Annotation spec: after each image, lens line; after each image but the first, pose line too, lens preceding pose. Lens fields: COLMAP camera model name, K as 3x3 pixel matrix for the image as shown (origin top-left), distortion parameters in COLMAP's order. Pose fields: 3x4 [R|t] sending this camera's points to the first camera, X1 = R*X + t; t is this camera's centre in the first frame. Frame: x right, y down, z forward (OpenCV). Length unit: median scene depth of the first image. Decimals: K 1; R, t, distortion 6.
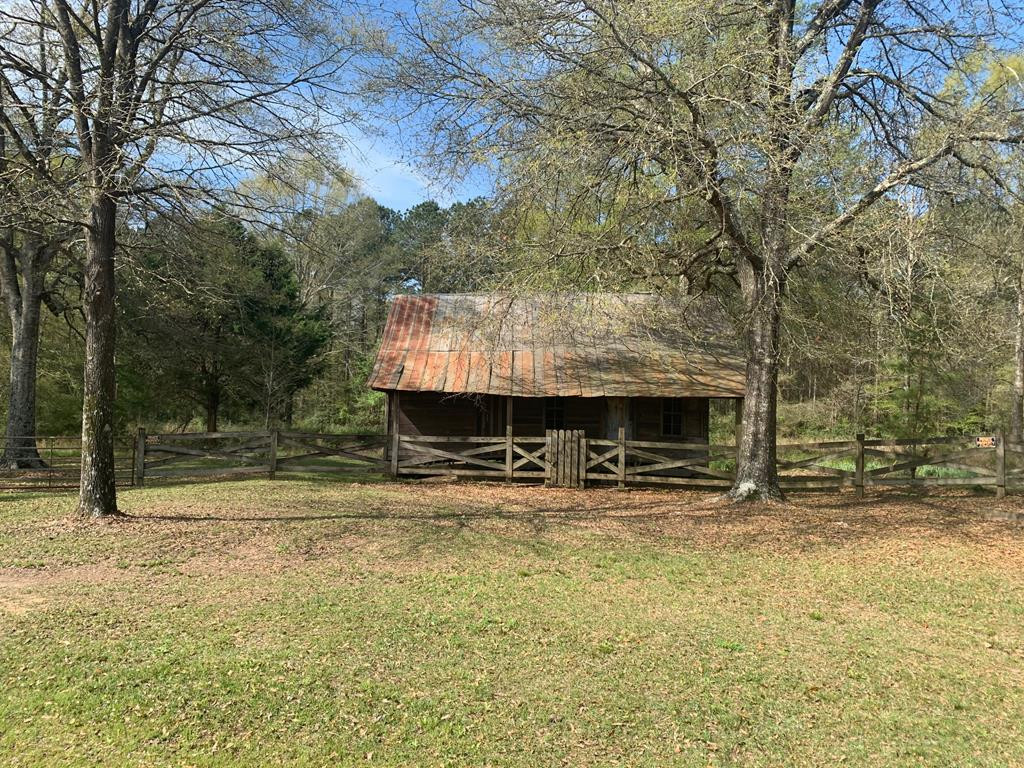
lens RADIAL K [[810.6, 0, 512.0], [0, 810.6, 384.0], [0, 0, 1]] dist [0.071189, -0.110581]
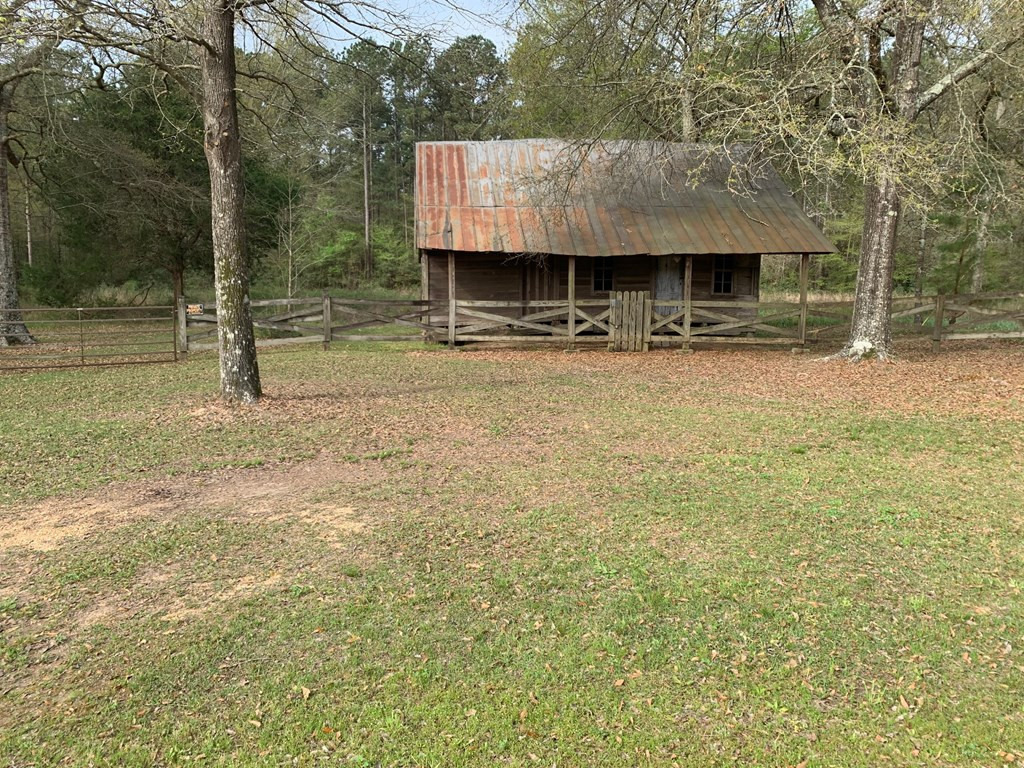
lens RADIAL K [[810.6, 0, 512.0], [0, 810.6, 384.0], [0, 0, 1]] dist [0.071189, -0.110581]
pose [[0.992234, -0.033065, 0.119908, -0.189129], [0.012099, 0.985106, 0.171525, -0.000965], [-0.123794, -0.168742, 0.977855, 0.069486]]
